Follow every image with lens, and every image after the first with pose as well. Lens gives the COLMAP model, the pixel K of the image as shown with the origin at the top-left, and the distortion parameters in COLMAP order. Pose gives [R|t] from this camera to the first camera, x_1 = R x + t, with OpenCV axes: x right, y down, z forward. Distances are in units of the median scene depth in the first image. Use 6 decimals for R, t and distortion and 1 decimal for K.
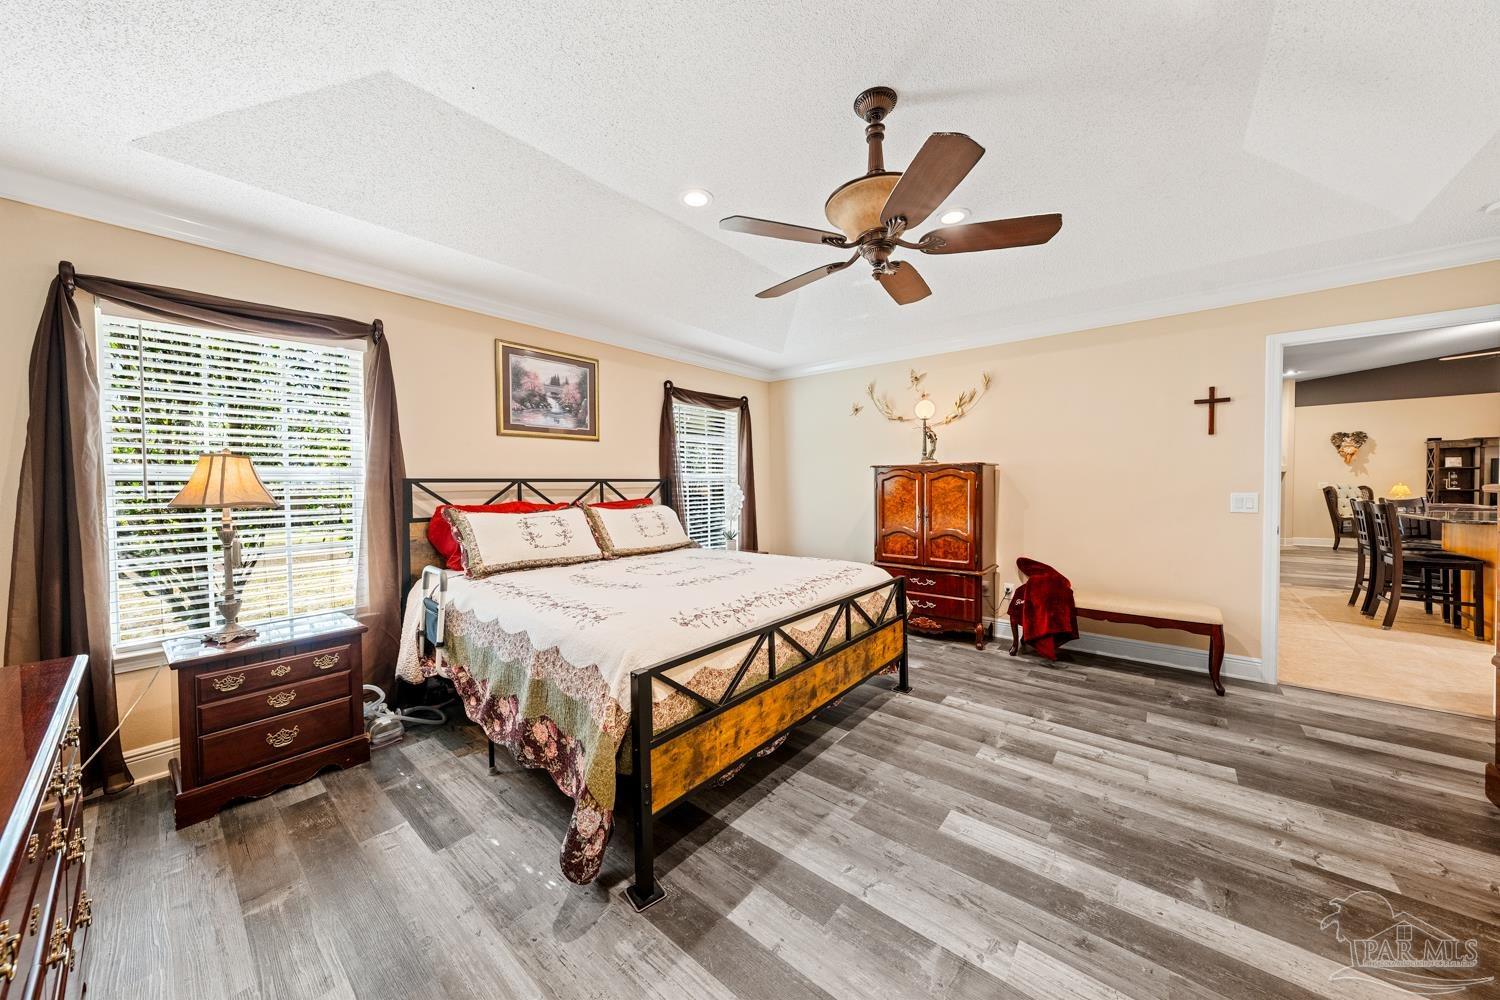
lens RADIAL K [[514.8, 0, 750.0], [0, 514.8, 500.0], [0, 0, 1]] dist [-0.000205, -0.000017]
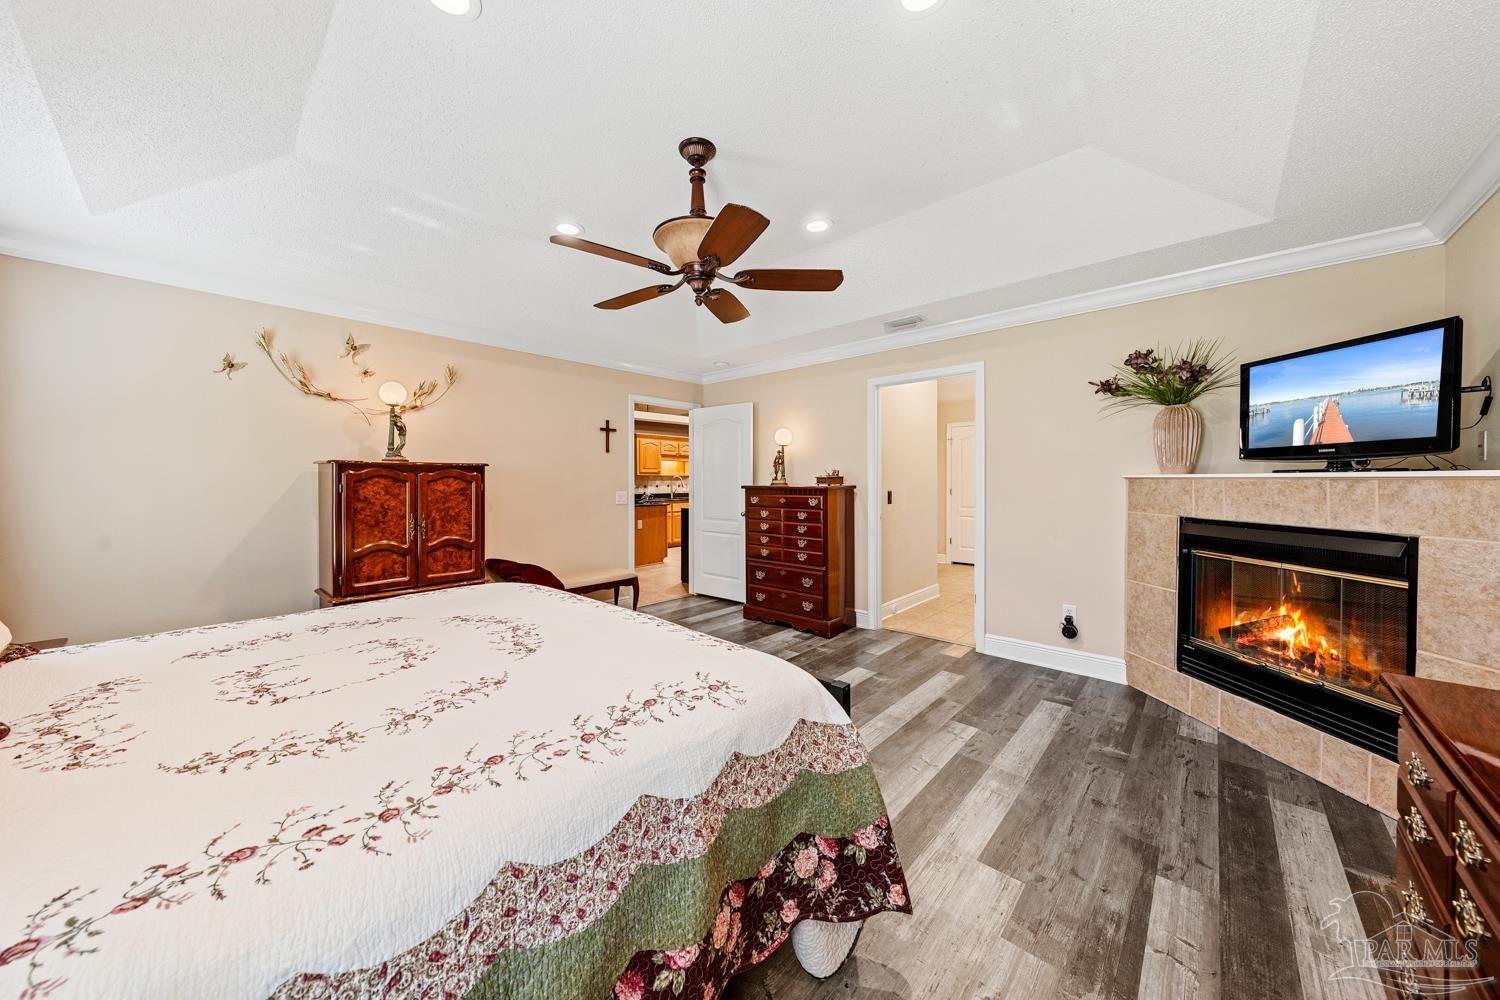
lens RADIAL K [[508.2, 0, 753.5], [0, 508.2, 497.4], [0, 0, 1]] dist [-0.000169, -0.000063]
pose [[0.041365, -0.024927, 0.998833, -0.456595], [0.029637, 0.999279, 0.023711, -0.017389], [-0.998704, 0.028622, 0.042074, 0.440597]]
